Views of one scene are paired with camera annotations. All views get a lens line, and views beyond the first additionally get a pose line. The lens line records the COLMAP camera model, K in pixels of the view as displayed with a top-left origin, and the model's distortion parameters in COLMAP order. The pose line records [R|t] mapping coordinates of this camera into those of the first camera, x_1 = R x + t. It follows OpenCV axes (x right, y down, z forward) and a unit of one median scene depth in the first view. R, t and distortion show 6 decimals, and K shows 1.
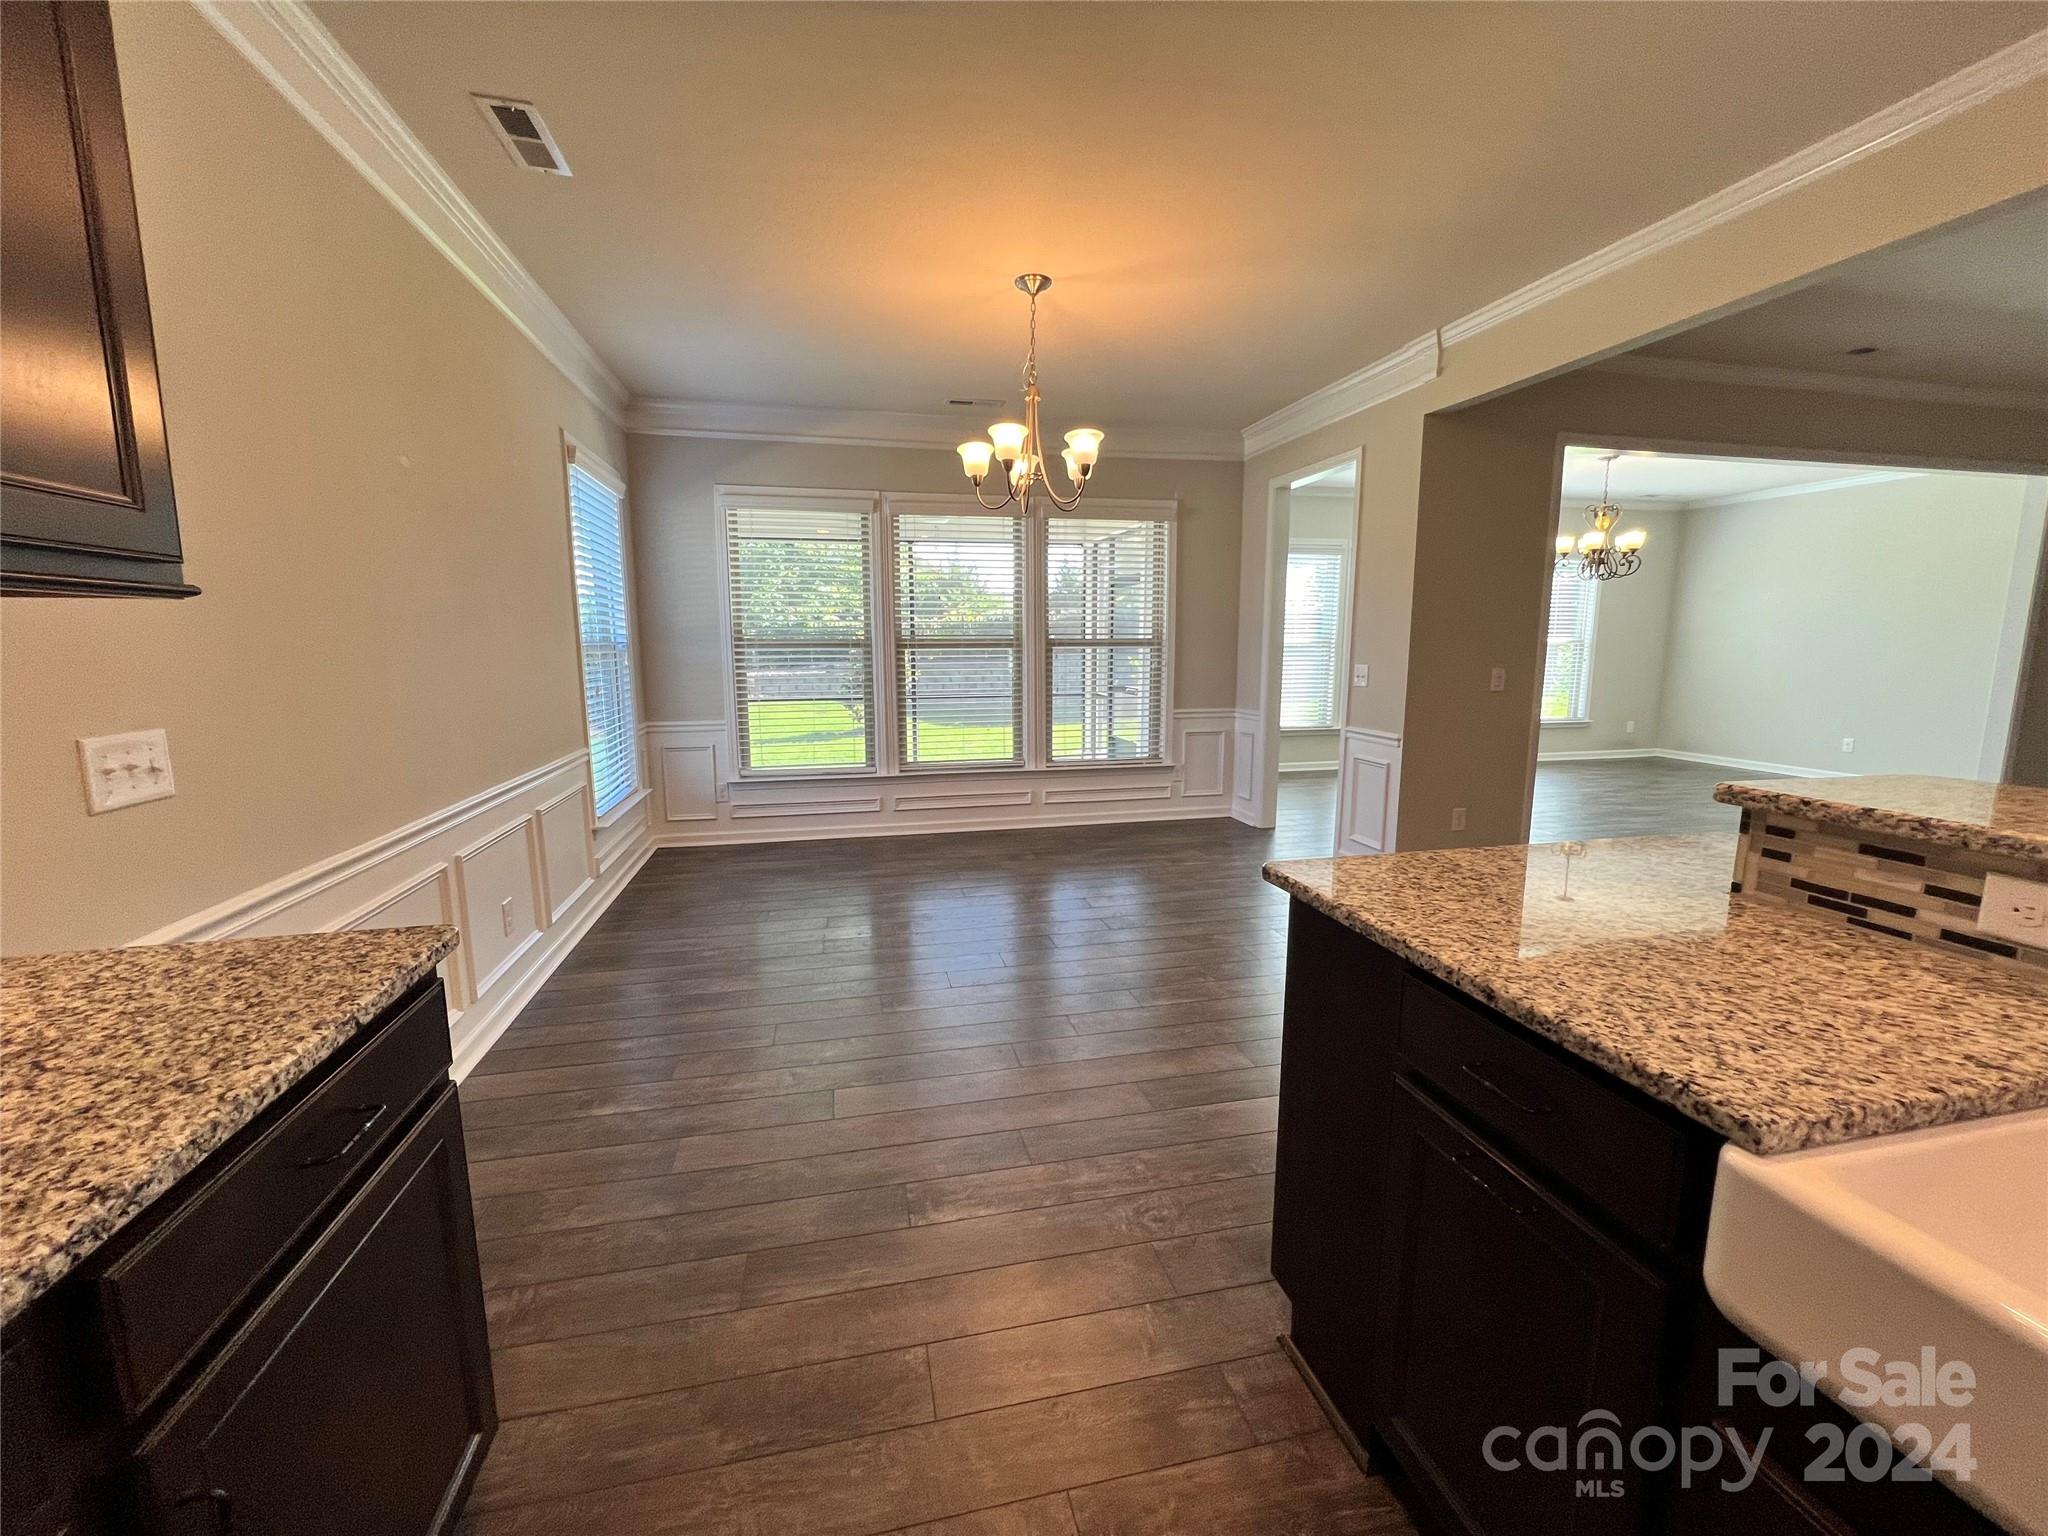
lens RADIAL K [[817.5, 0, 1017.2], [0, 817.5, 759.8], [0, 0, 1]] dist [0.001357, -0.000009]
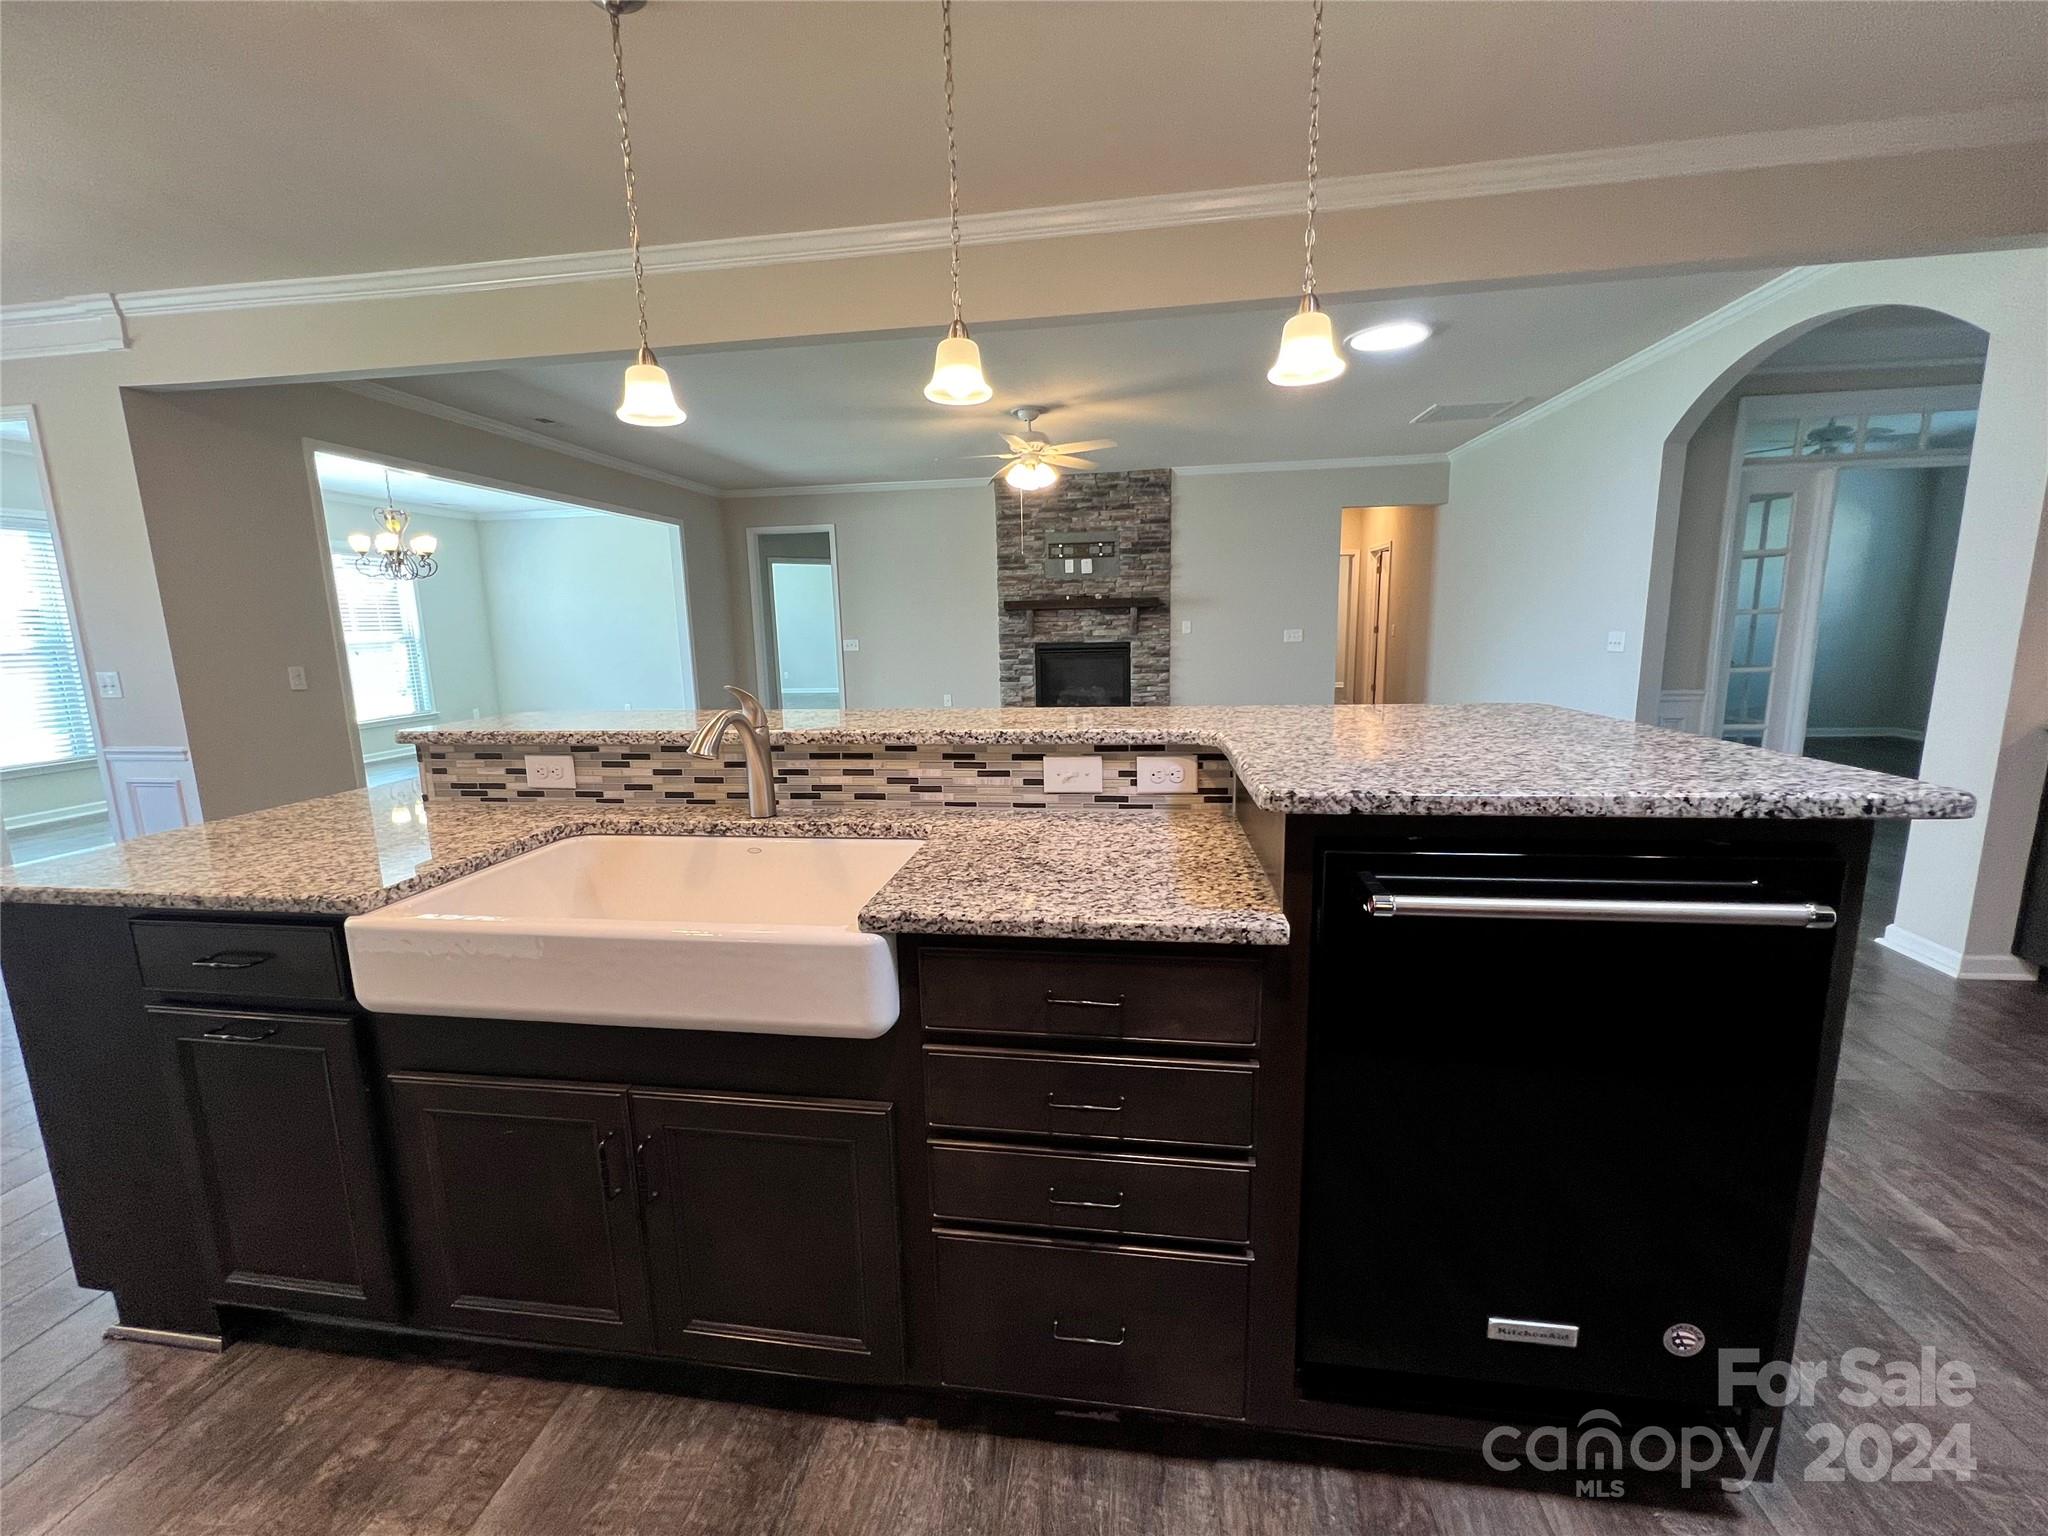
lens RADIAL K [[821.7, 0, 1016.8], [0, 821.7, 760.4], [0, 0, 1]] dist [0.000333, -0.000036]
pose [[0.361210, -0.163441, 0.918049, -0.105757], [0.159330, 0.980859, 0.111934, 0.092931], [-0.918772, 0.105841, 0.380337, -0.587334]]
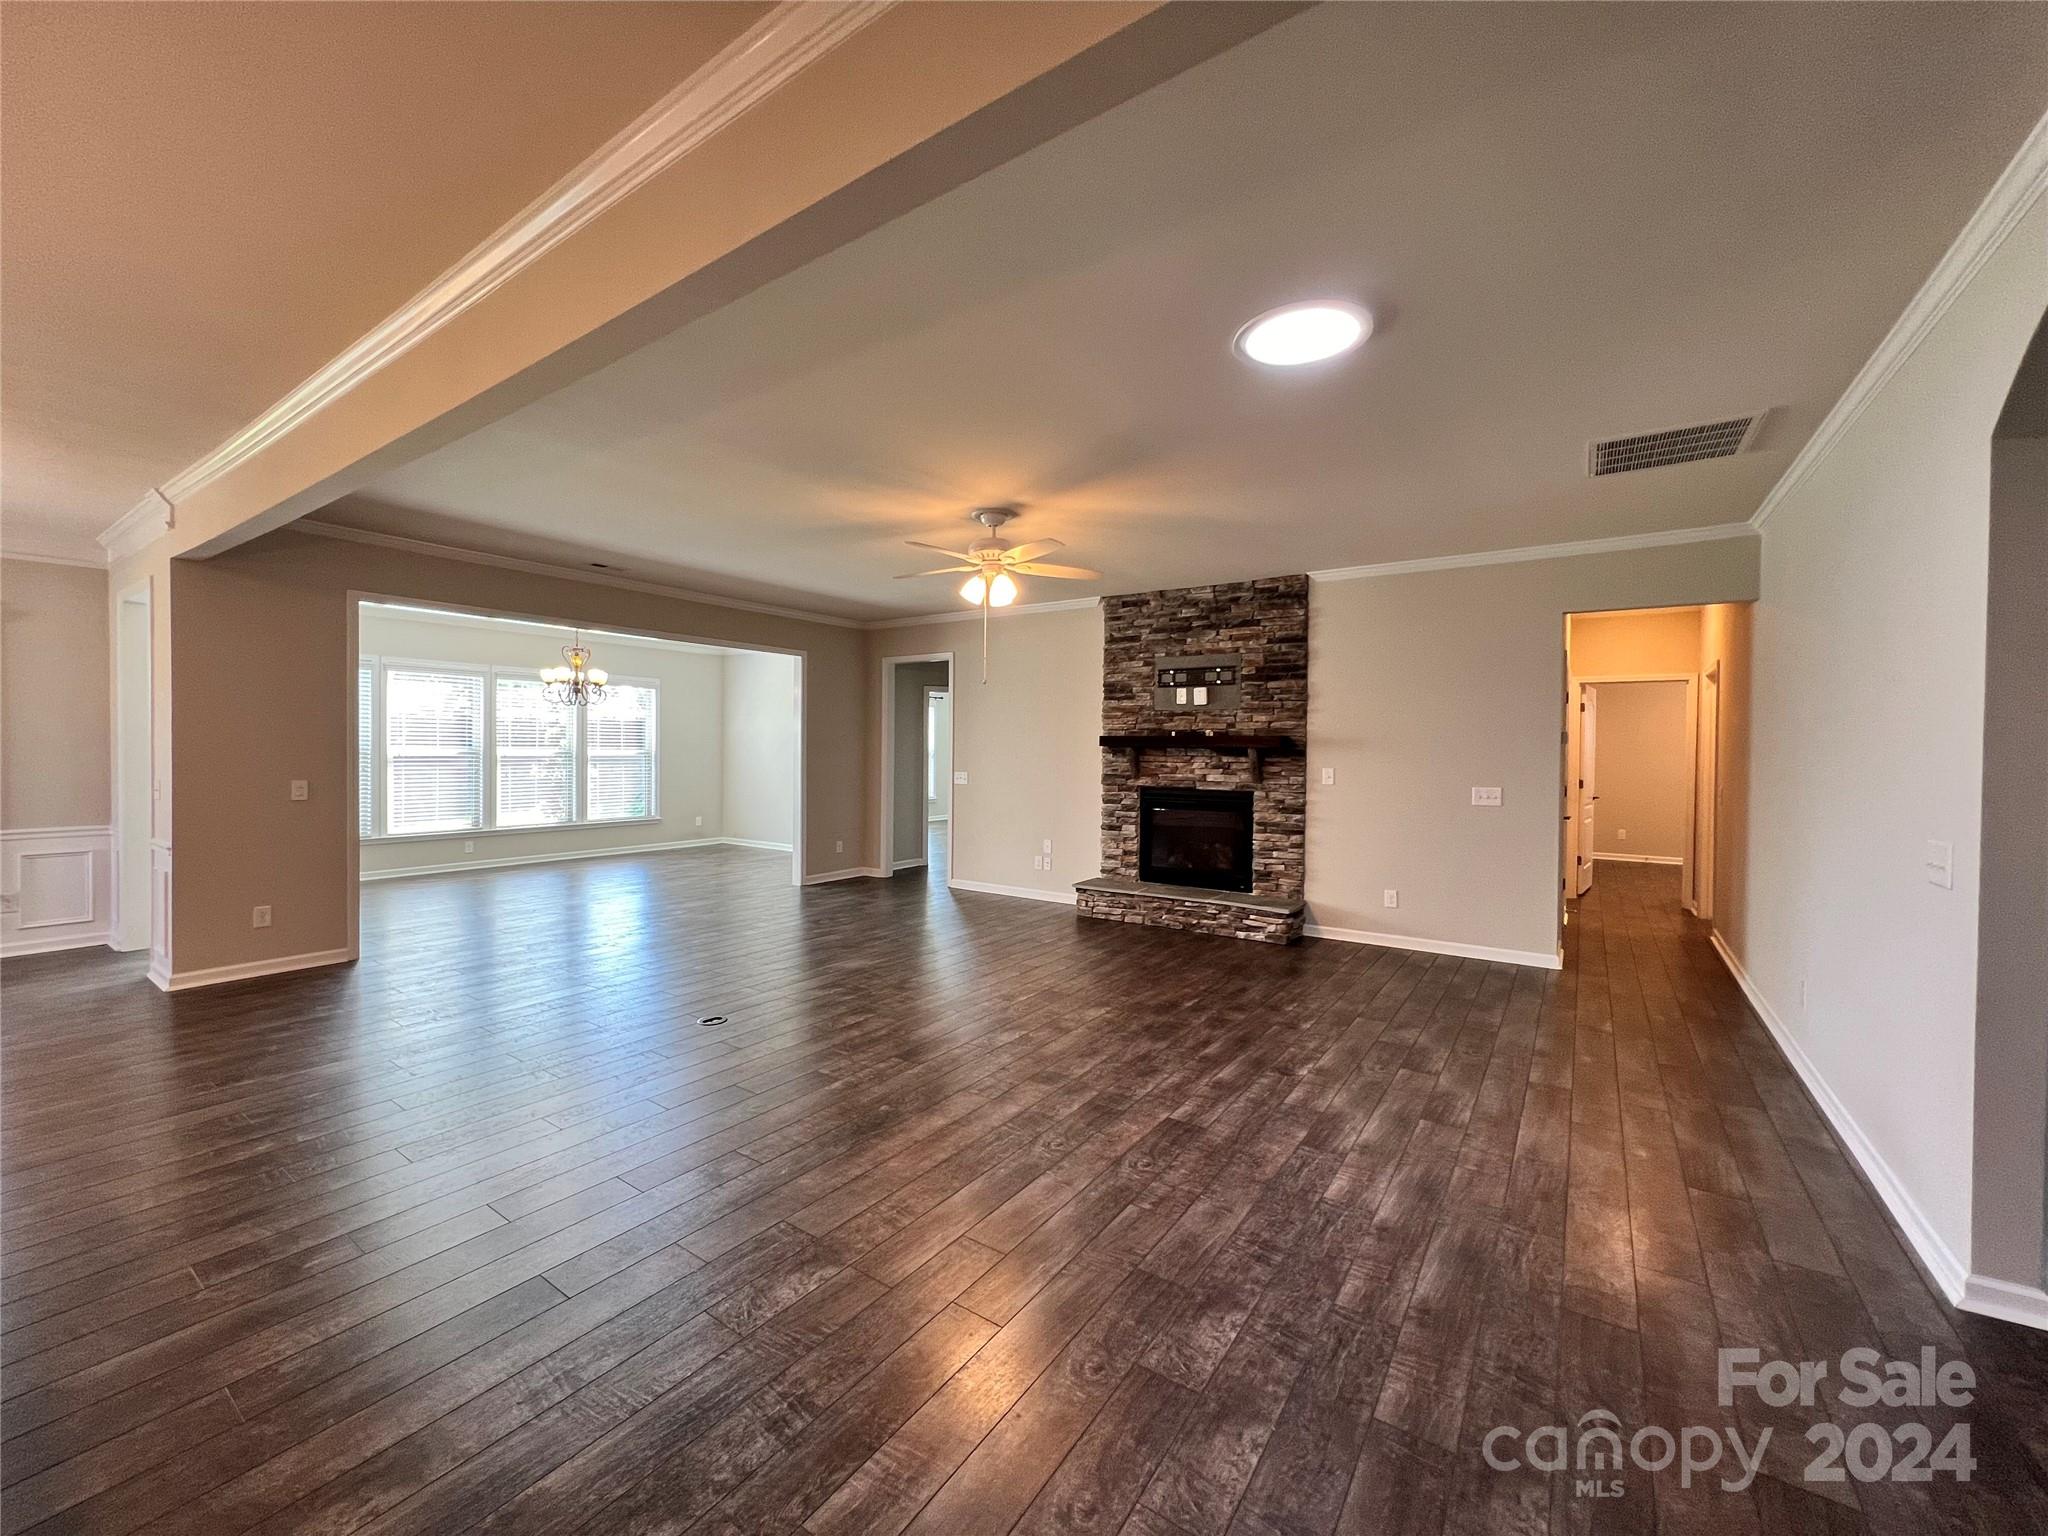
lens RADIAL K [[818.2, 0, 1017.3], [0, 818.2, 760.1], [0, 0, 1]] dist [0.000452, 0.000065]
pose [[0.739203, -0.001661, 0.673481, 1.884901], [0.088474, 0.991570, -0.094663, 0.199896], [-0.667646, 0.129561, 0.733118, -1.778571]]
